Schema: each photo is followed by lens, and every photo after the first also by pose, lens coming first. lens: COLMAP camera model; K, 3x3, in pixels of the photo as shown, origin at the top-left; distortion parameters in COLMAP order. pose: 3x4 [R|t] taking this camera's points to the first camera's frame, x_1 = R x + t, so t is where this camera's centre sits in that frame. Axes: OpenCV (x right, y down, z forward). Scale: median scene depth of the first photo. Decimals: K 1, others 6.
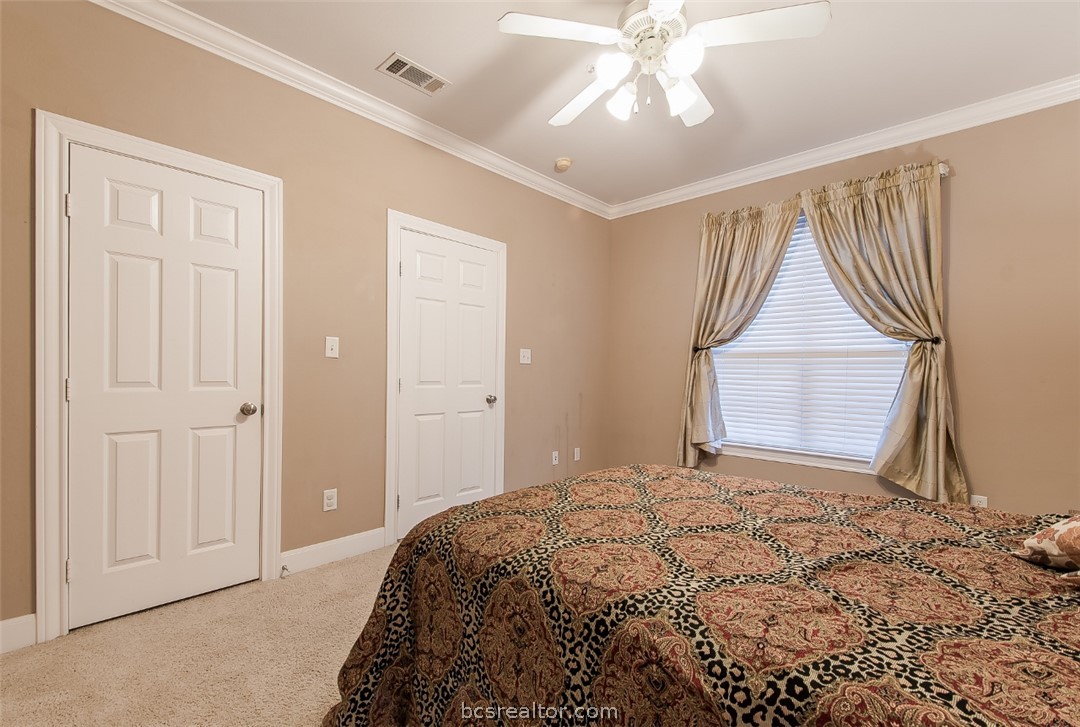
lens RADIAL K [[457.5, 0, 539.1], [0, 457.5, 372.7], [0, 0, 1]] dist [0.000366, 0.000026]
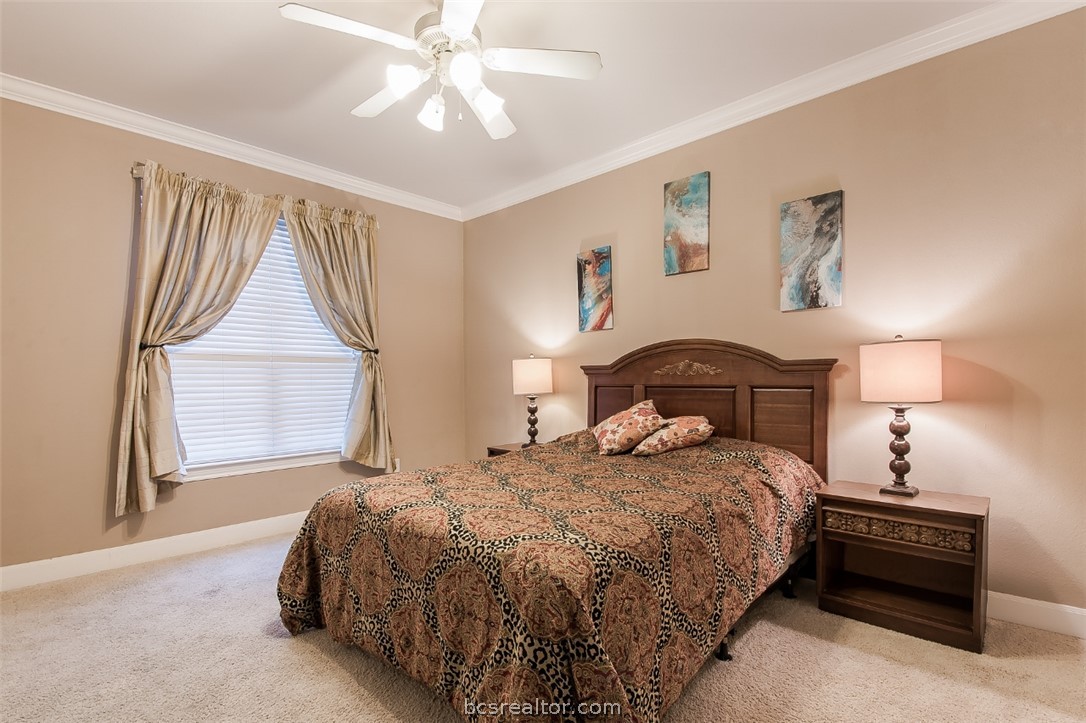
lens RADIAL K [[482.1, 0, 543.0], [0, 482.1, 361.5], [0, 0, 1]] dist [-0.000013, 0.000003]
pose [[-0.042997, 0.000969, 0.999075, -0.556497], [-0.008604, 0.999962, -0.001340, -0.041562], [-0.999038, -0.008654, -0.042987, 0.542689]]
